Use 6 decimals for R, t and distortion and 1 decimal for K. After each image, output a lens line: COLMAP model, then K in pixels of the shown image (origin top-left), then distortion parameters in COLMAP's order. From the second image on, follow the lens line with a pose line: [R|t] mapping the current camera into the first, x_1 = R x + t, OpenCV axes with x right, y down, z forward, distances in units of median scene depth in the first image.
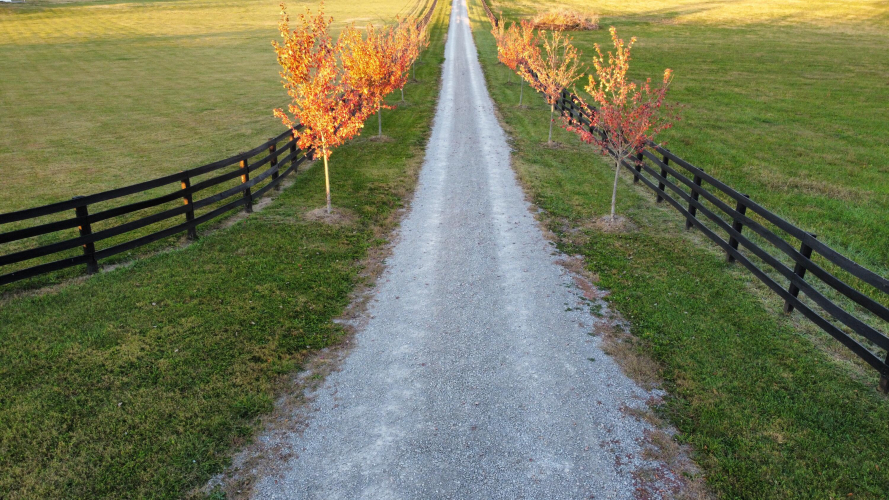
lens RADIAL K [[655.7, 0, 444.6], [0, 655.7, 249.8], [0, 0, 1]] dist [0.000065, 0.000143]
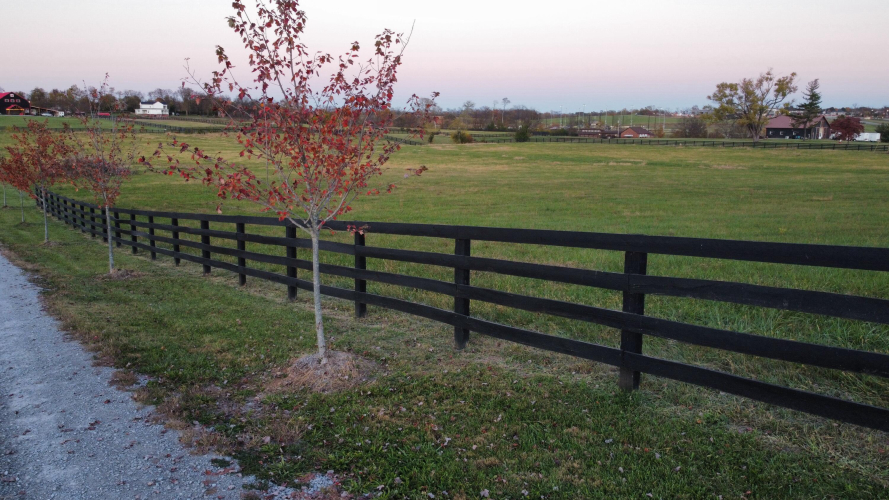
lens RADIAL K [[655.7, 0, 443.5], [0, 655.7, 249.3], [0, 0, 1]] dist [0.000065, 0.000143]
pose [[0.783932, -0.108909, 0.611220, 0.048489], [0.245573, 0.958599, -0.144158, -0.031687], [-0.570215, 0.263109, 0.778221, 0.536113]]
